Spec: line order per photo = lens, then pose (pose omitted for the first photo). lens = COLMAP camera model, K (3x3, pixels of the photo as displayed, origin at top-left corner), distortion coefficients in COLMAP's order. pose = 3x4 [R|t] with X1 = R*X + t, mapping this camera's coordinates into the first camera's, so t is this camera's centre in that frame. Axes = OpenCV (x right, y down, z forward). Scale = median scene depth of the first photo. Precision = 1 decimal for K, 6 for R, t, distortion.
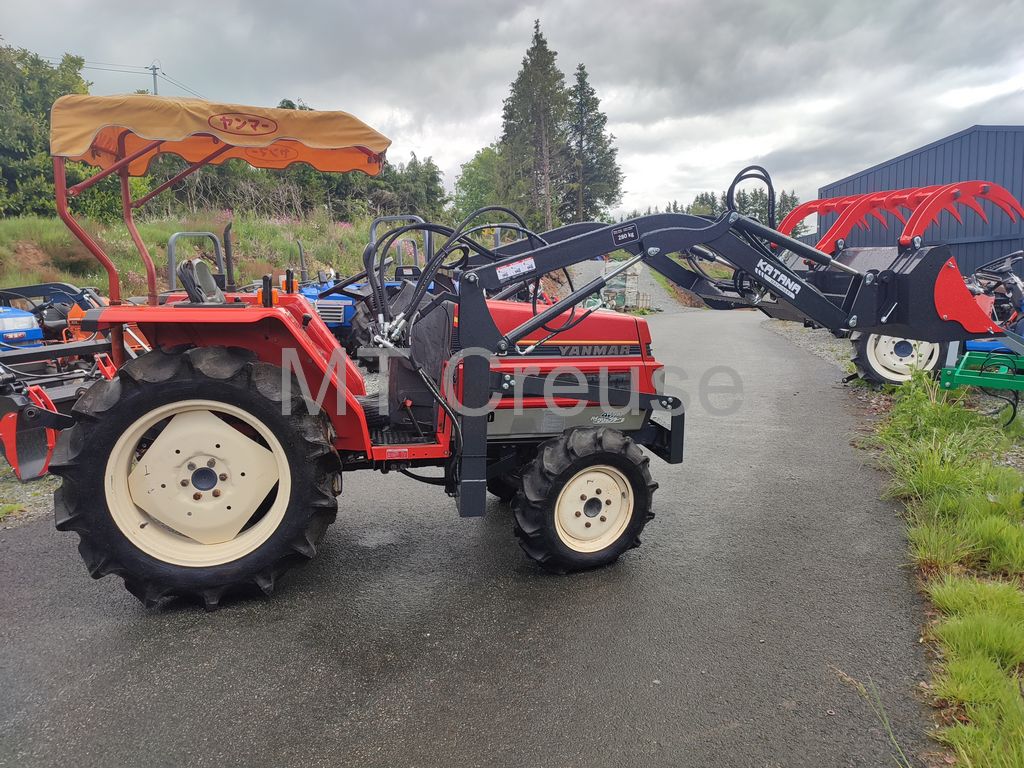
lens RADIAL K [[725.1, 0, 512.0], [0, 725.1, 384.0], [0, 0, 1]] dist [0.010355, -0.001753]
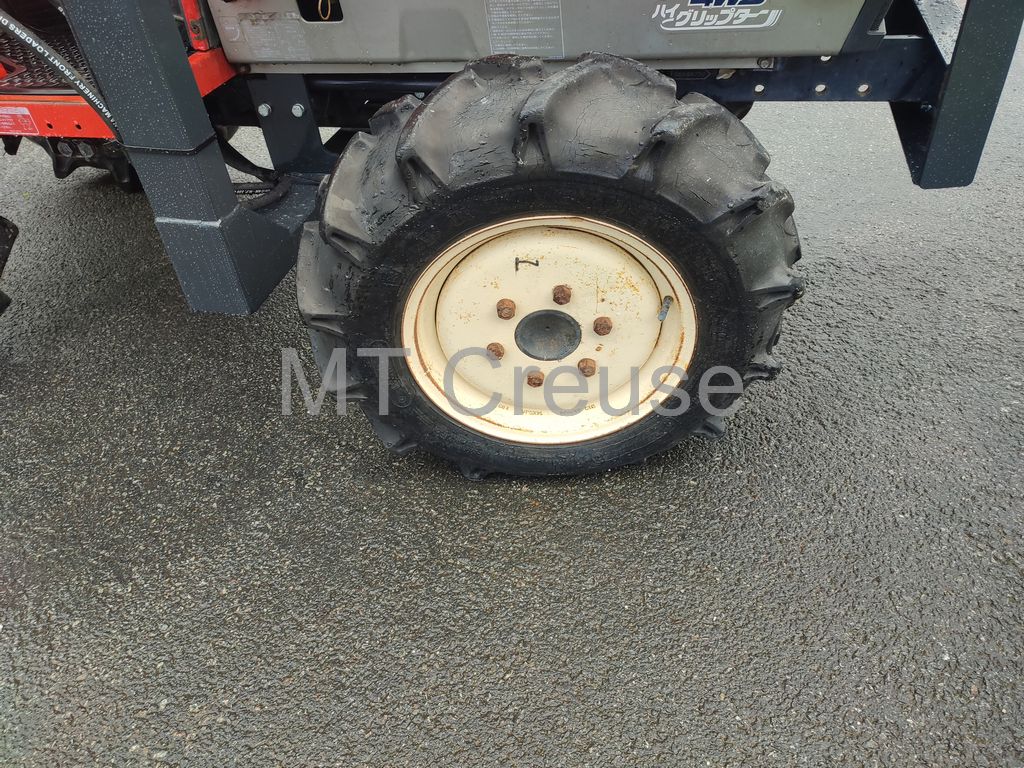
lens RADIAL K [[725.1, 0, 512.0], [0, 725.1, 384.0], [0, 0, 1]] dist [0.010355, -0.001753]
pose [[0.896394, 0.213802, -0.388286, 0.244779], [0.023957, 0.851334, 0.524076, 0.023474], [0.442609, -0.479081, 0.758009, 0.808814]]
